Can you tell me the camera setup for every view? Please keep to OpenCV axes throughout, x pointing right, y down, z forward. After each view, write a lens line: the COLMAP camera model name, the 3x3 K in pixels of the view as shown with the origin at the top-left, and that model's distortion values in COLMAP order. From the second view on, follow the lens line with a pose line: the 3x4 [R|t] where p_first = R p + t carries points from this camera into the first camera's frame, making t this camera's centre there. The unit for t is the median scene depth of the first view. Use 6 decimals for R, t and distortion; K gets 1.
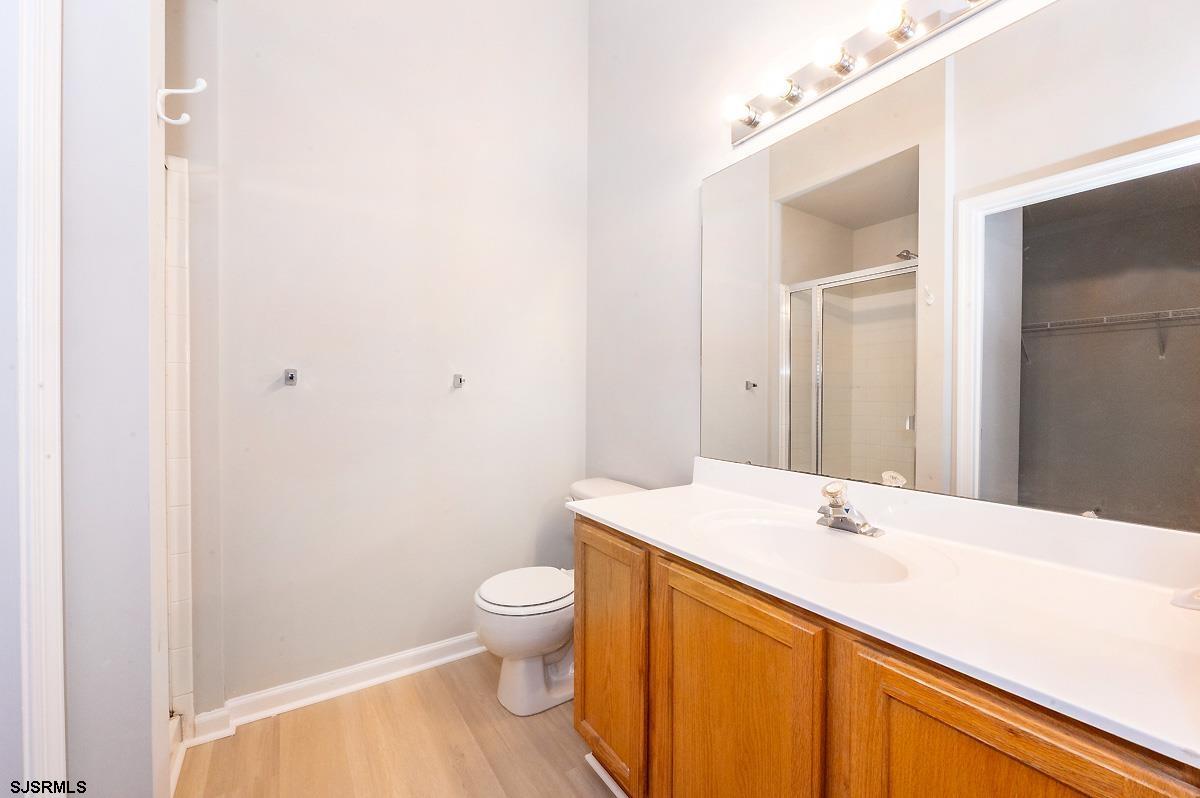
lens RADIAL K [[475.6, 0, 601.7], [0, 475.6, 395.8], [0, 0, 1]] dist [-0.004333, 0.000104]
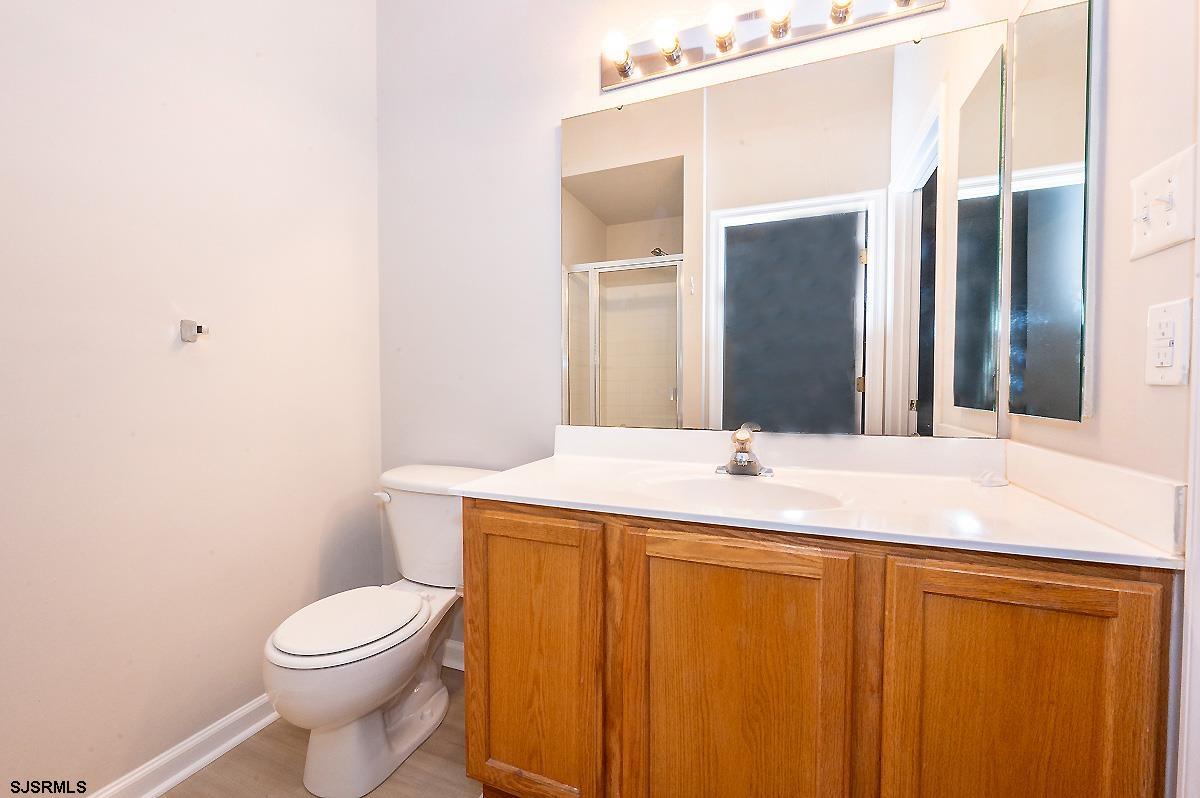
lens RADIAL K [[475.6, 0, 598.9], [0, 475.6, 399.3], [0, 0, 1]] dist [-0.004333, 0.000104]
pose [[0.821975, -0.021163, 0.569130, -0.332715], [0.008496, 0.999654, 0.024901, 0.072769], [-0.569460, -0.015633, 0.821871, 0.269765]]
